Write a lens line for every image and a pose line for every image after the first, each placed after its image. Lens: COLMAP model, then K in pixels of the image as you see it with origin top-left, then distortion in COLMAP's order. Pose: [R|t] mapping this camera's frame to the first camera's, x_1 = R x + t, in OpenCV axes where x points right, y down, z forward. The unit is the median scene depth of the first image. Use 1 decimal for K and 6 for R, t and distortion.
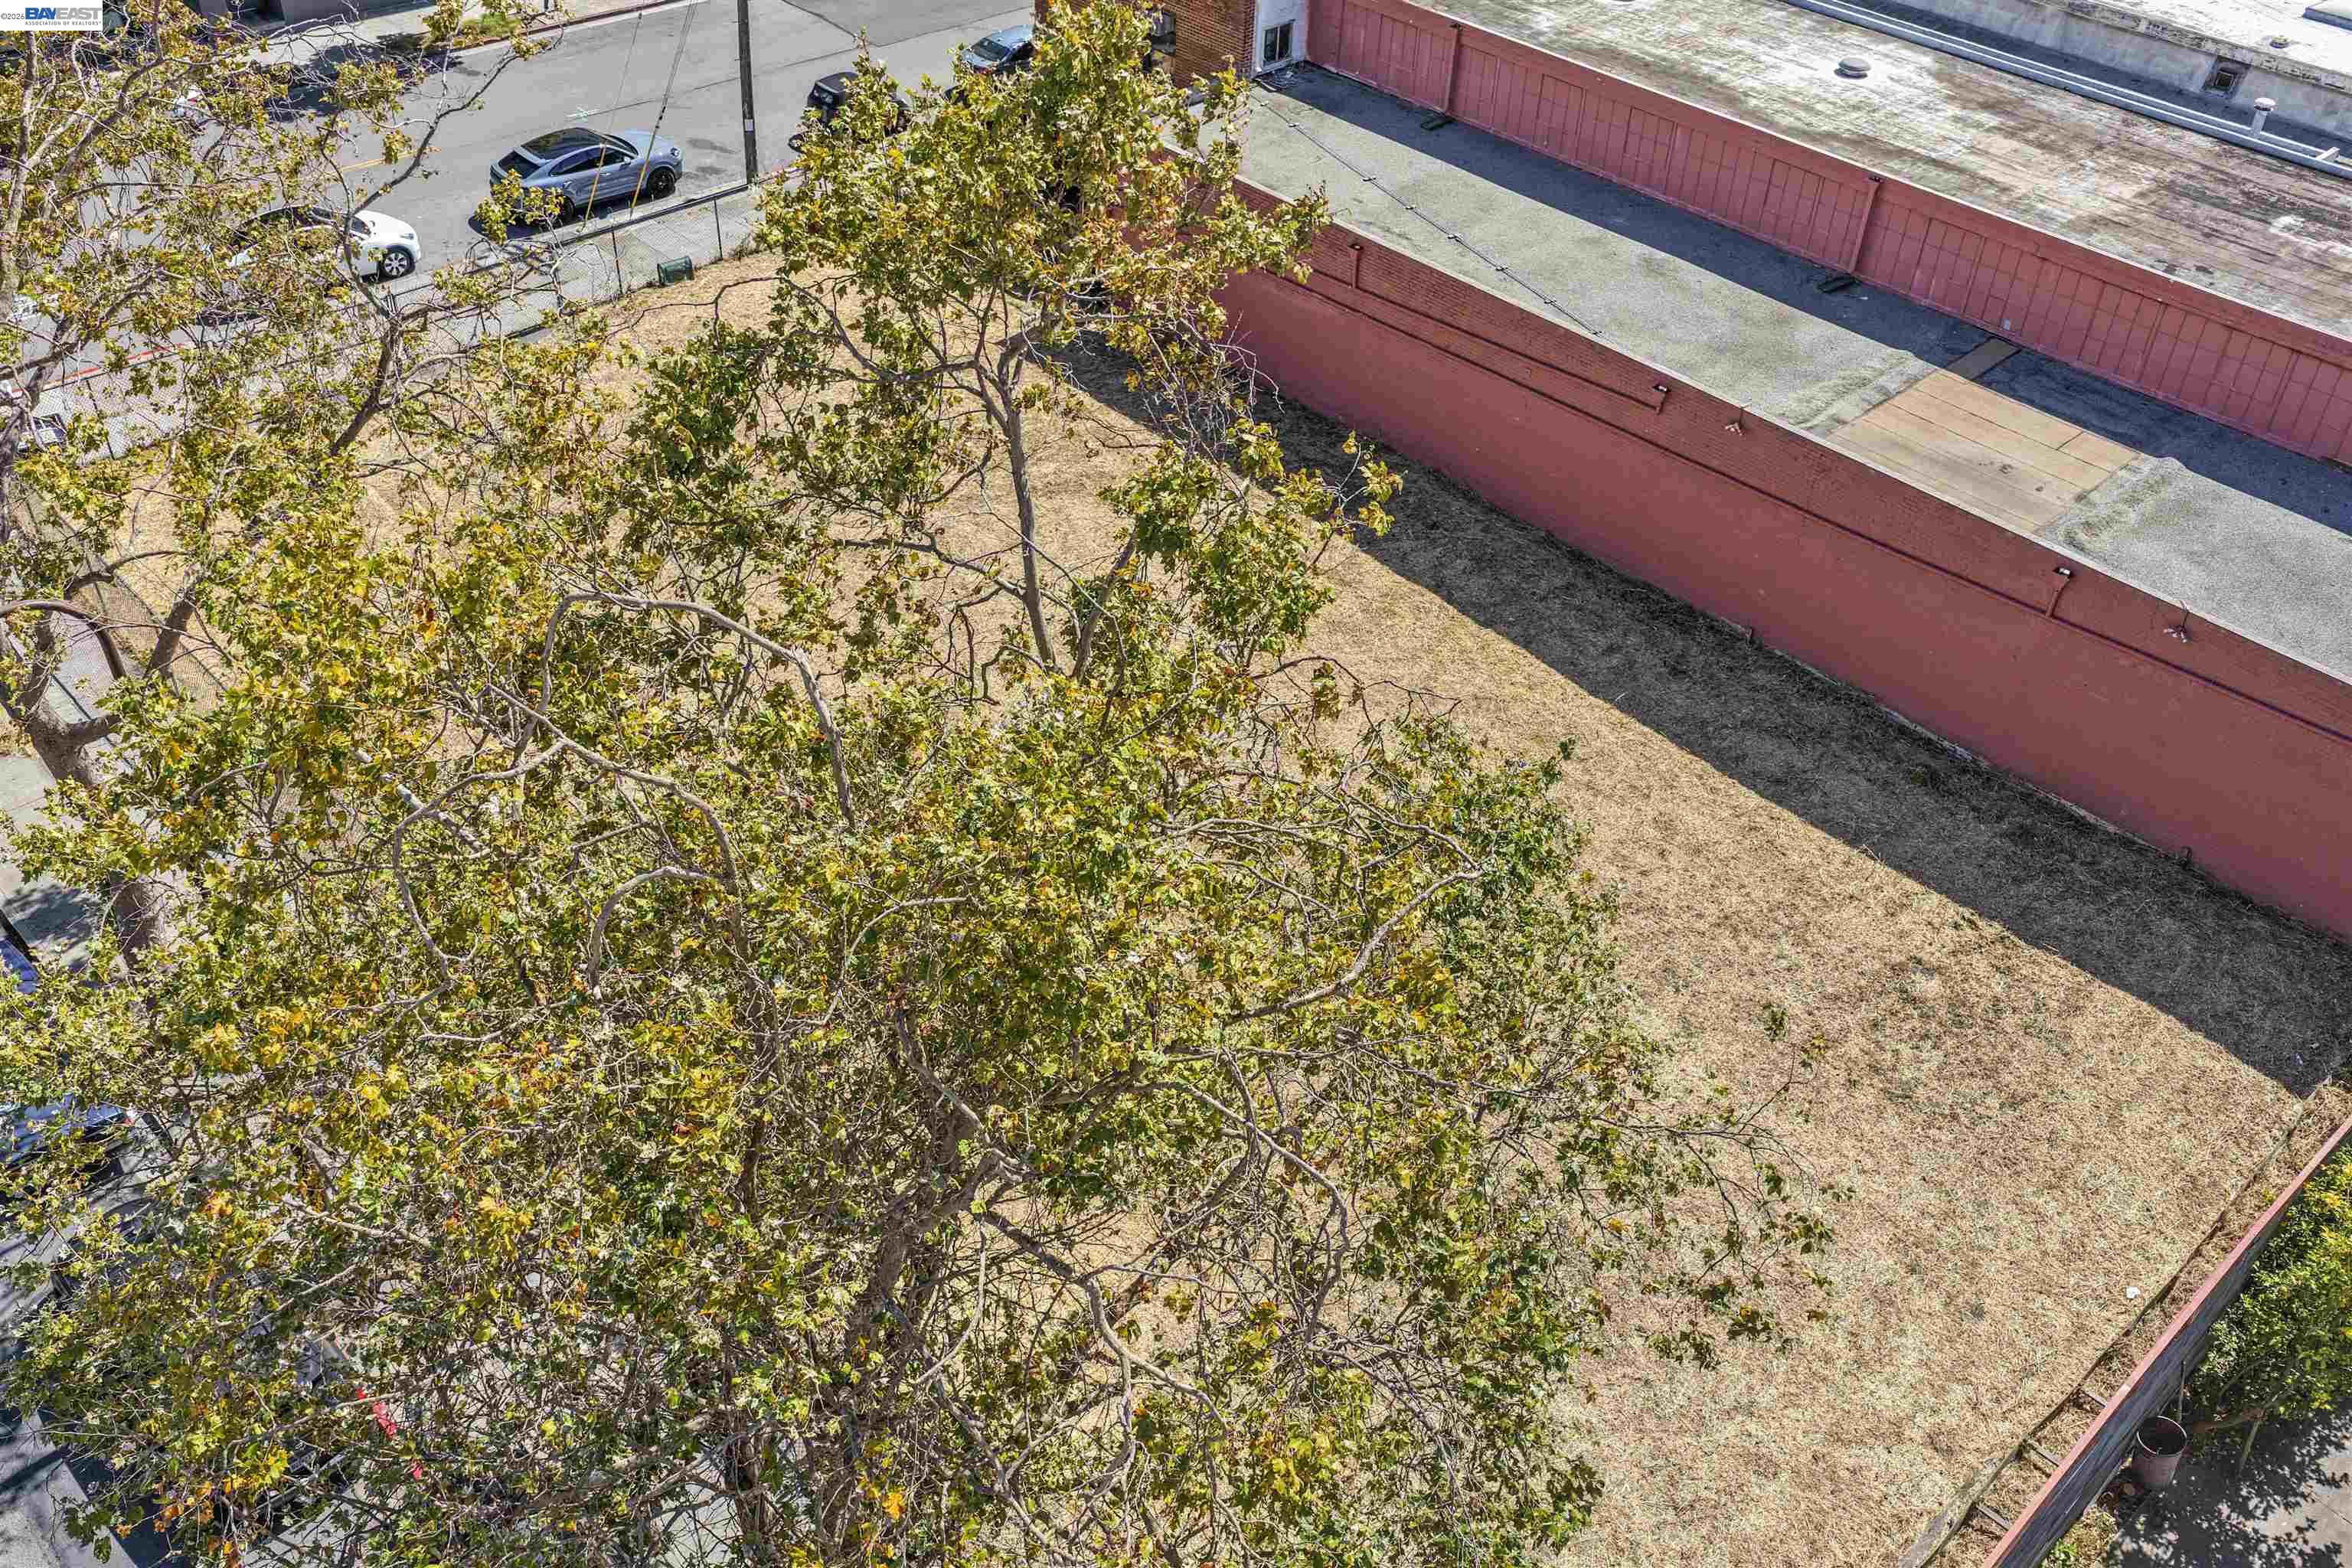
lens RADIAL K [[1996.5, 0, 1199.1], [0, 1996.5, 833.6], [0, 0, 1]] dist [-0.007014, 0.028094]
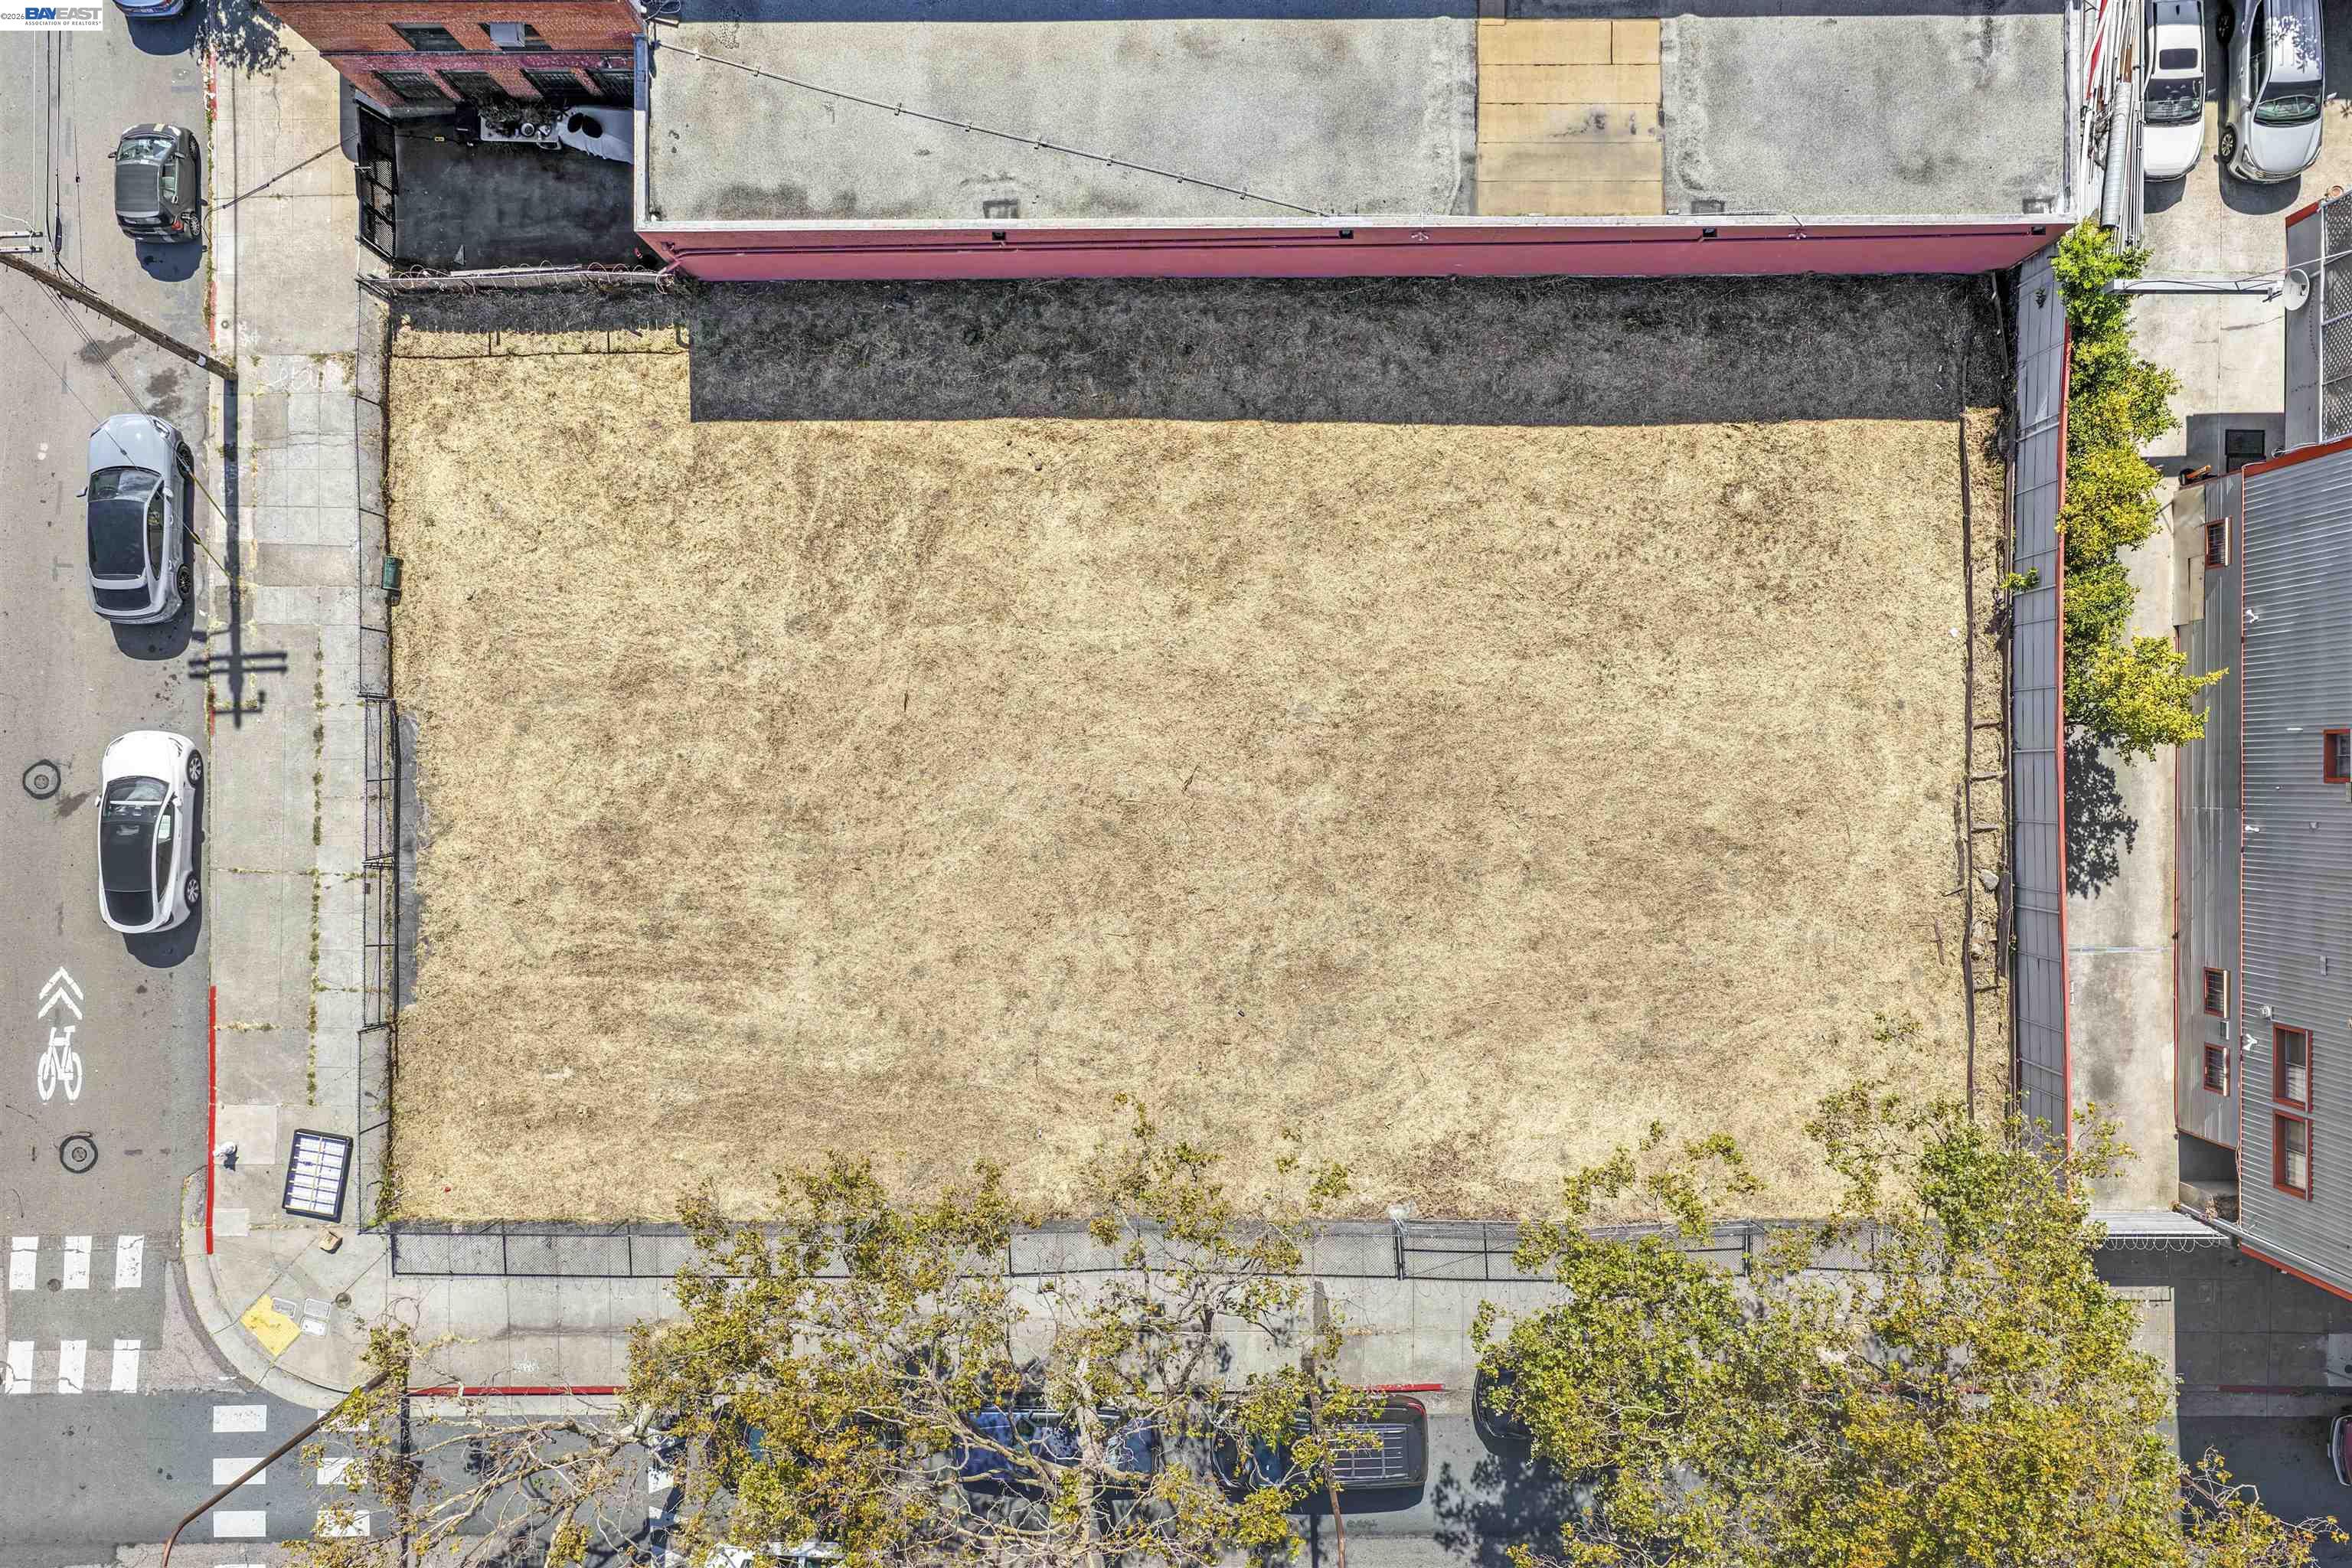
lens RADIAL K [[1996.5, 0, 1170.2], [0, 1996.5, 806.7], [0, 0, 1]] dist [-0.007014, 0.028094]
pose [[0.684571, -0.727794, -0.040966, -0.044689], [0.495633, 0.423516, 0.758276, -1.049232], [-0.534519, -0.539397, 0.650646, 0.083874]]
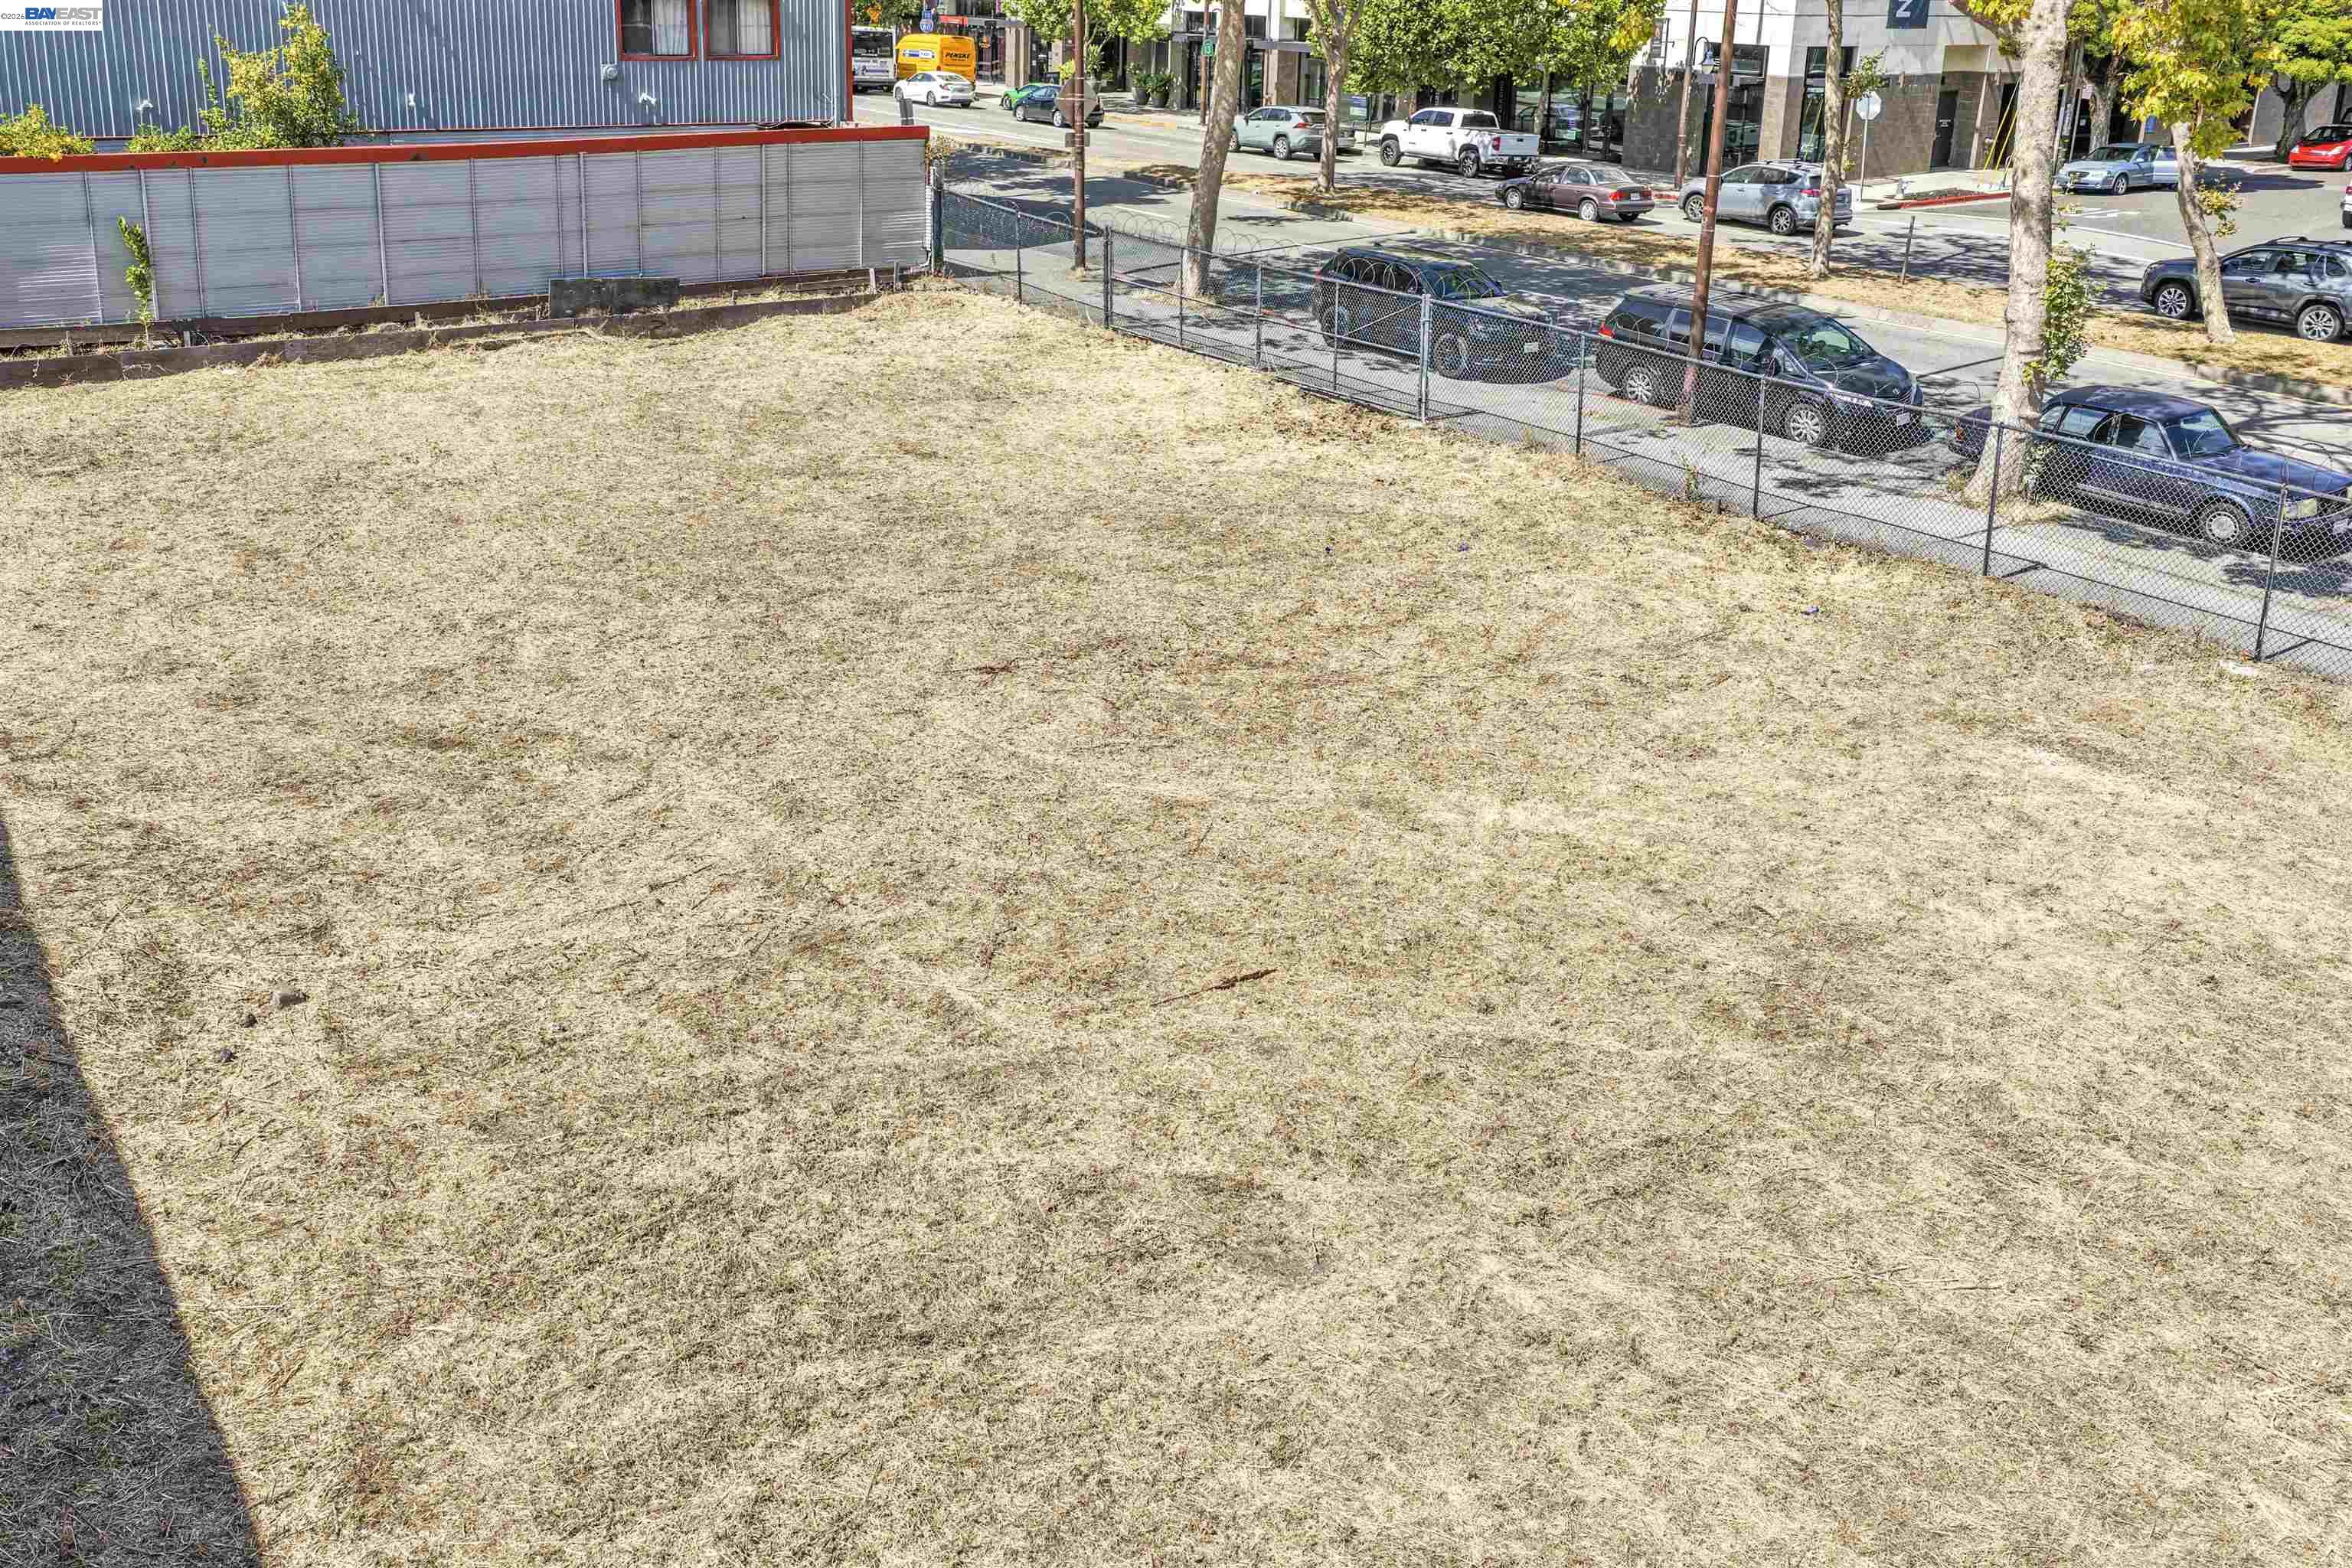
lens RADIAL K [[1996.5, 0, 1117.1], [0, 1996.5, 598.2], [0, 0, 1]] dist [-0.007014, 0.028094]
pose [[-0.985778, -0.101154, 0.134198, -0.188718], [0.061171, 0.527786, 0.847172, -0.525090], [-0.156522, 0.843333, -0.514092, 1.223427]]
